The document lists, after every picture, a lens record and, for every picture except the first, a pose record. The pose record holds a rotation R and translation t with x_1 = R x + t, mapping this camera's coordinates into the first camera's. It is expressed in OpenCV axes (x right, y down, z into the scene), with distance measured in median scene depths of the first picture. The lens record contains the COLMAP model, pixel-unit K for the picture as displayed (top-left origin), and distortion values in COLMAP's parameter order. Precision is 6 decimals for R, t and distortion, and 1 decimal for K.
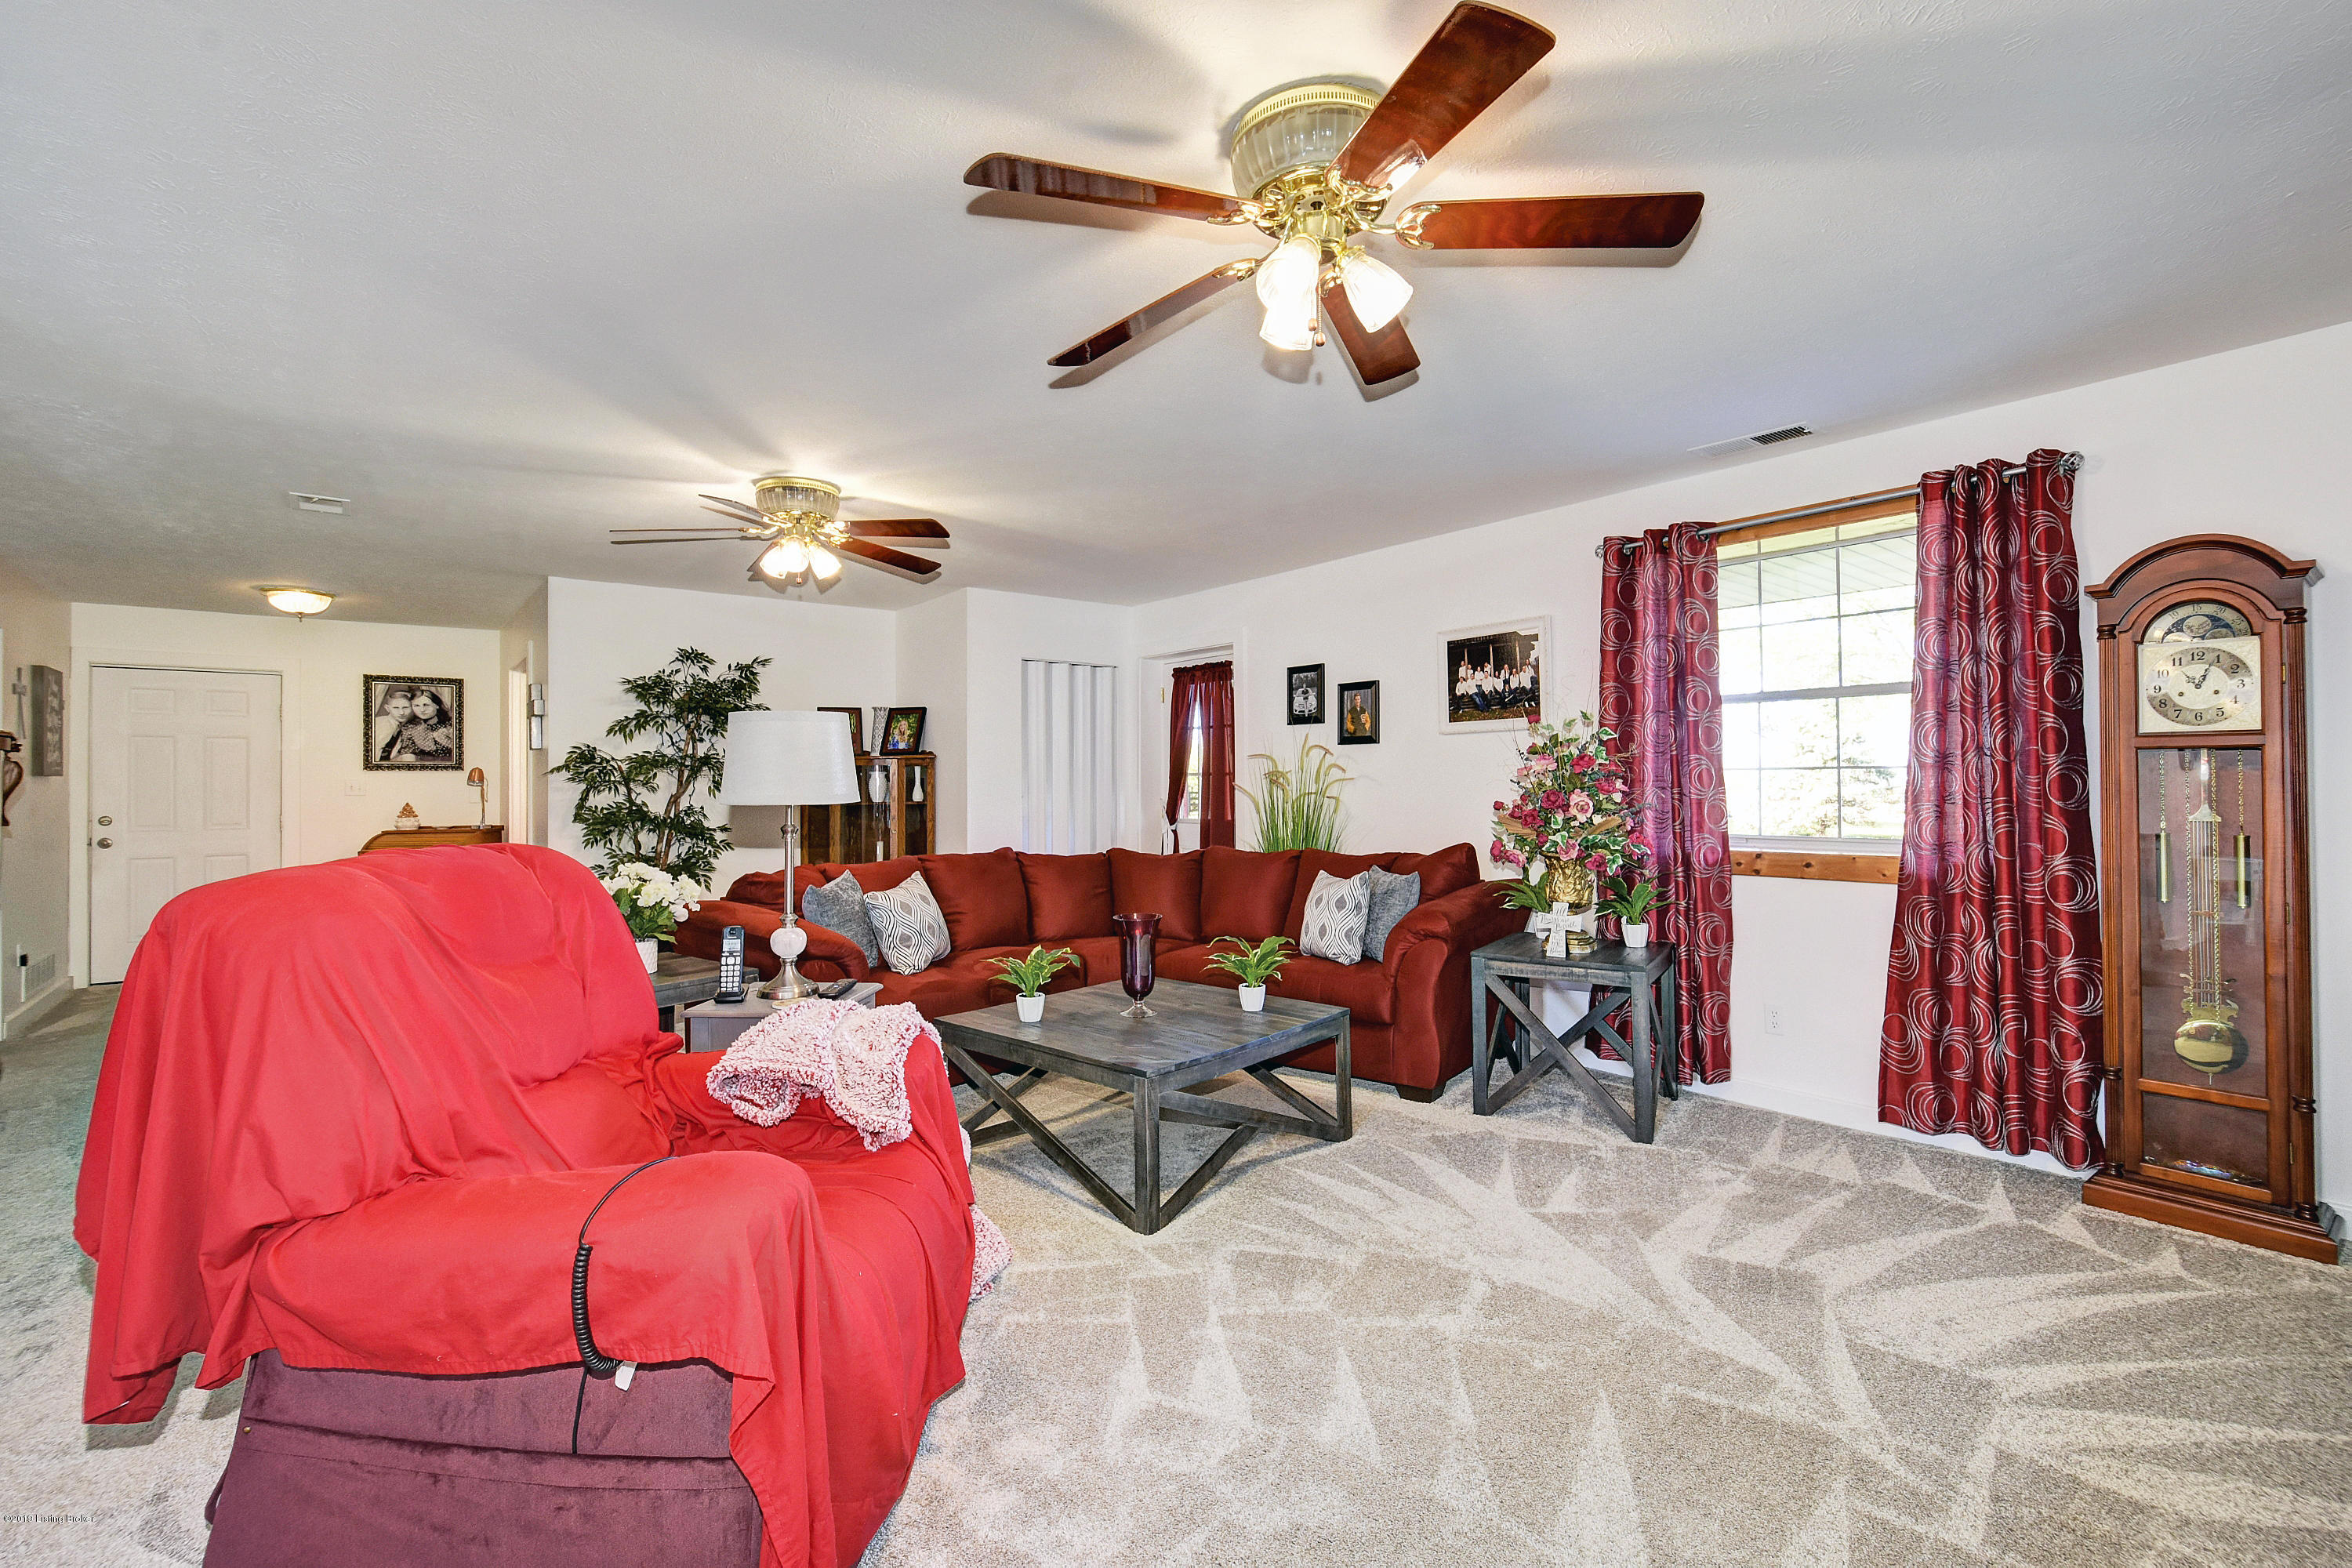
lens RADIAL K [[1024.5, 0, 1174.8], [0, 1024.5, 784.9], [0, 0, 1]] dist [0.000272, -0.001958]
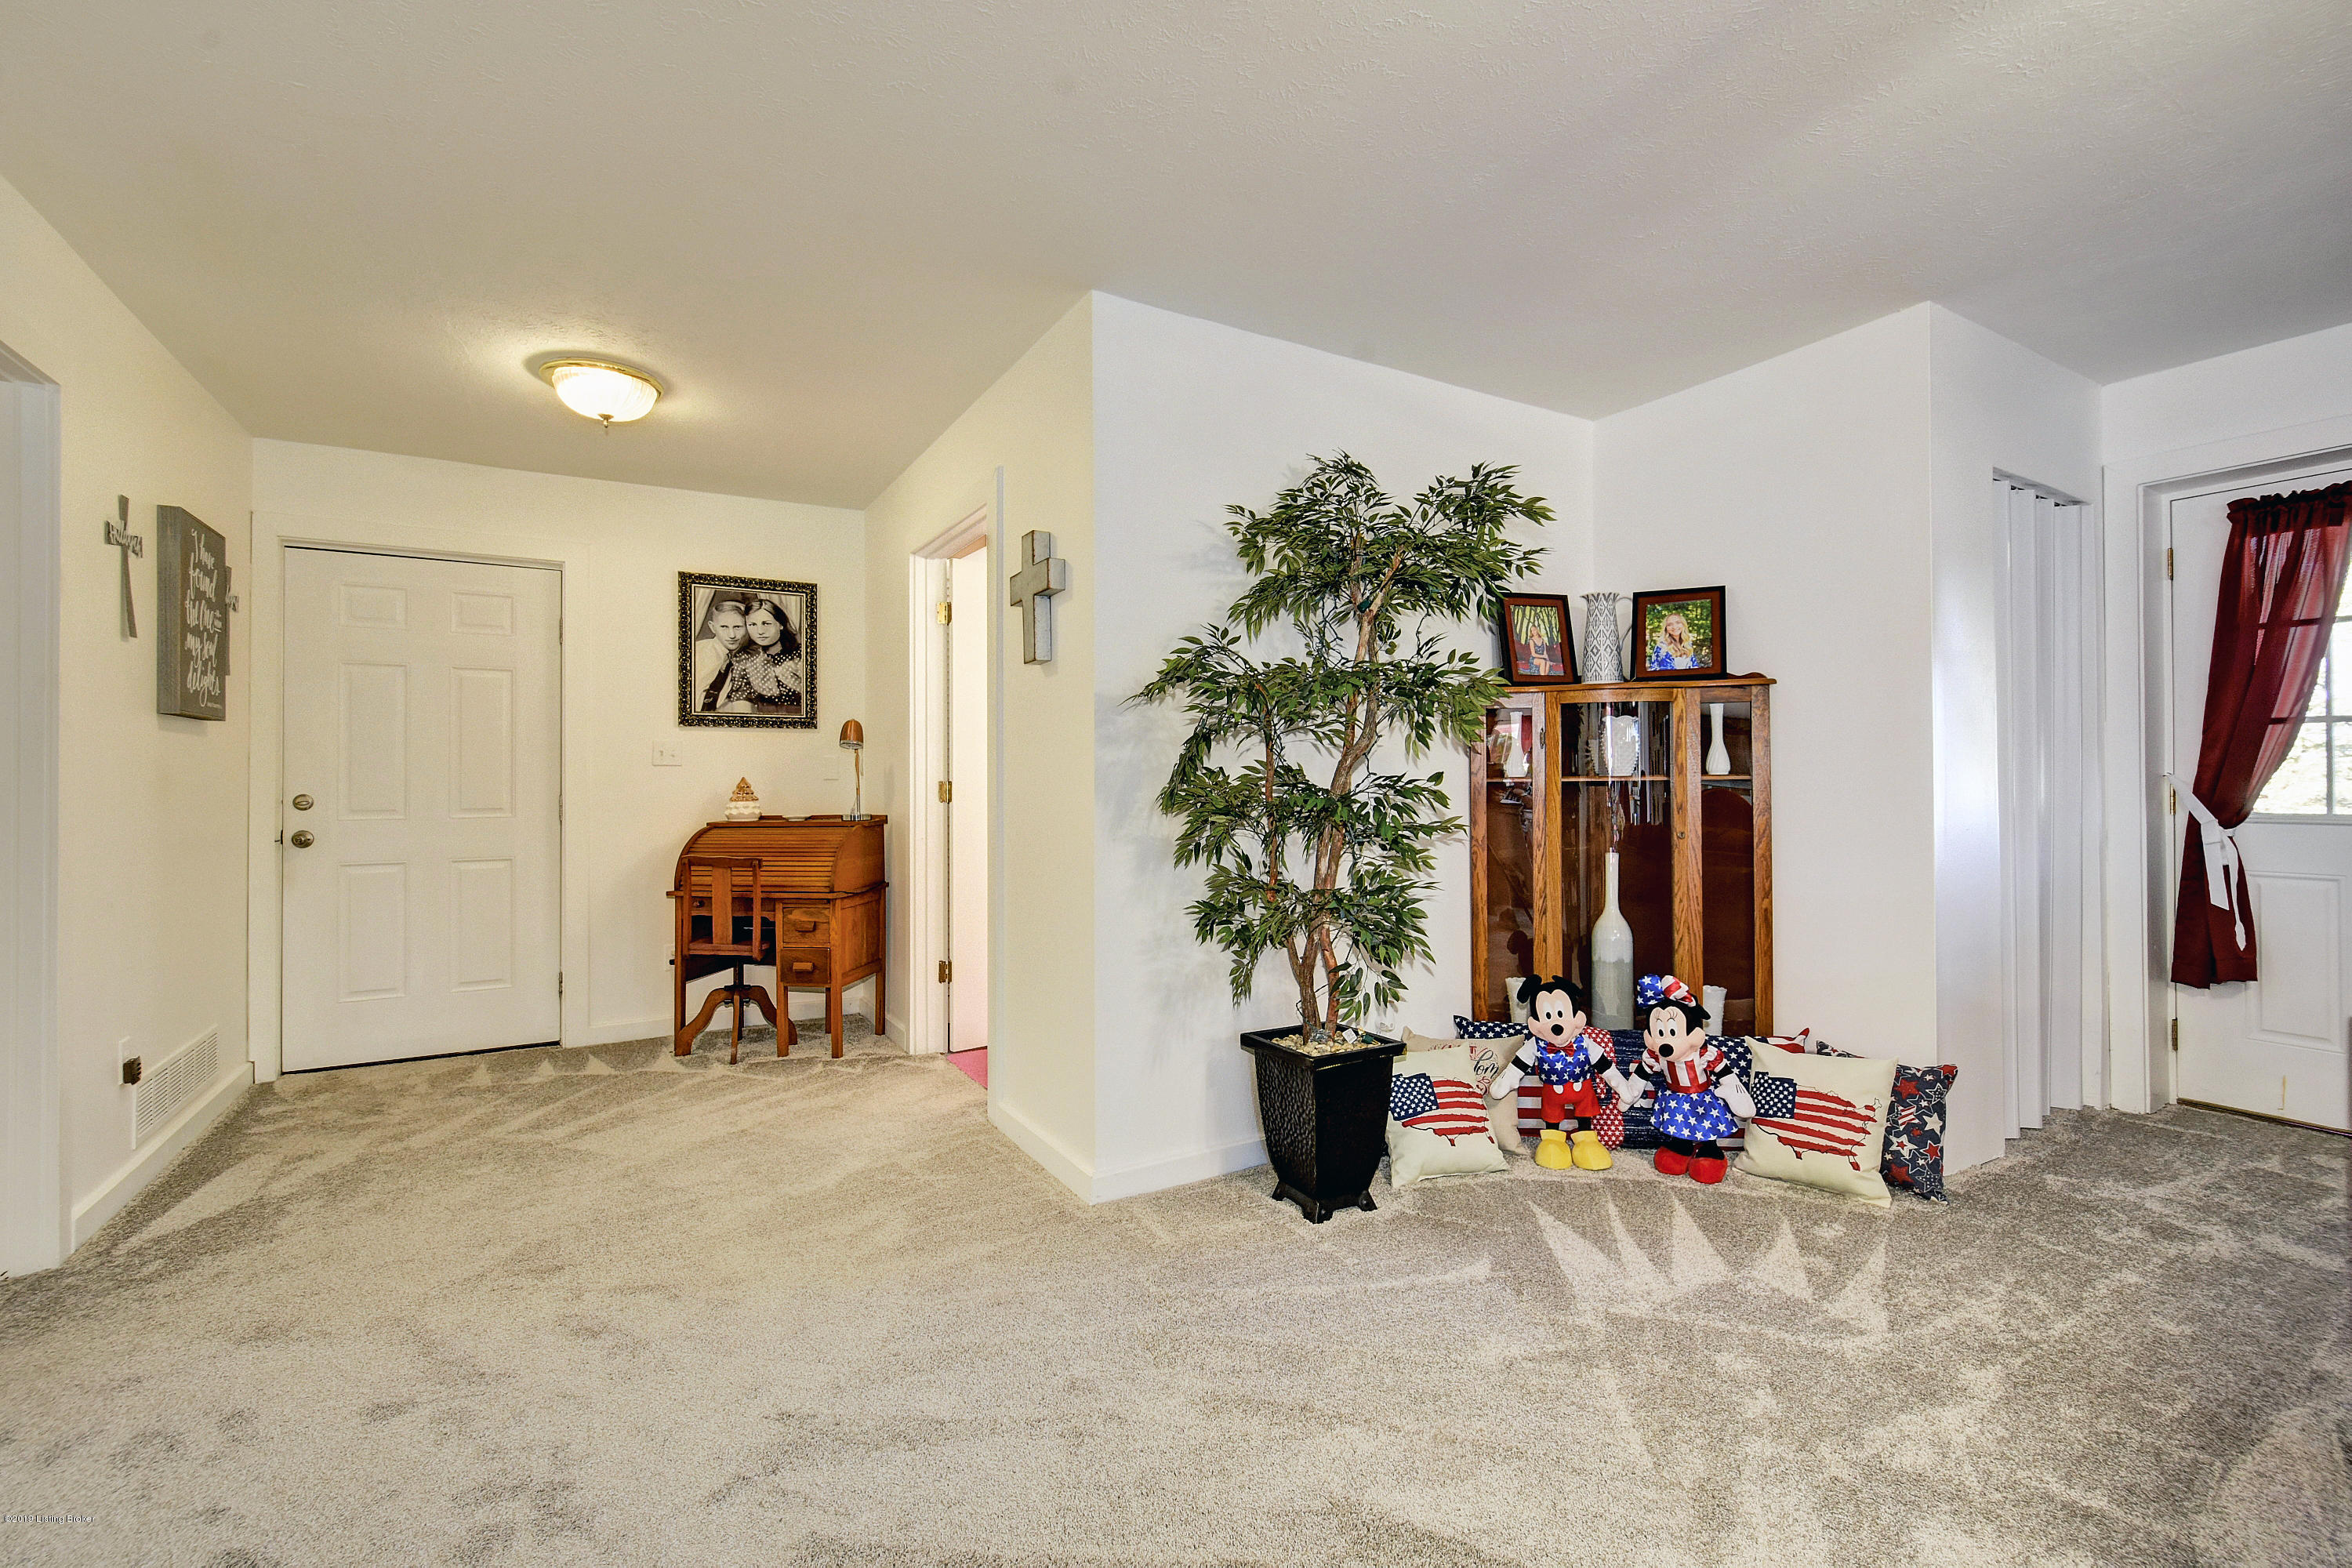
lens RADIAL K [[1024.5, 0, 1185.3], [0, 1024.5, 782.6], [0, 0, 1]] dist [0.000272, -0.001958]
pose [[0.990272, 0.002333, -0.139124, -0.560048], [-0.002158, 0.999997, 0.001410, 0.026926], [0.139127, -0.001096, 0.990274, 0.594148]]
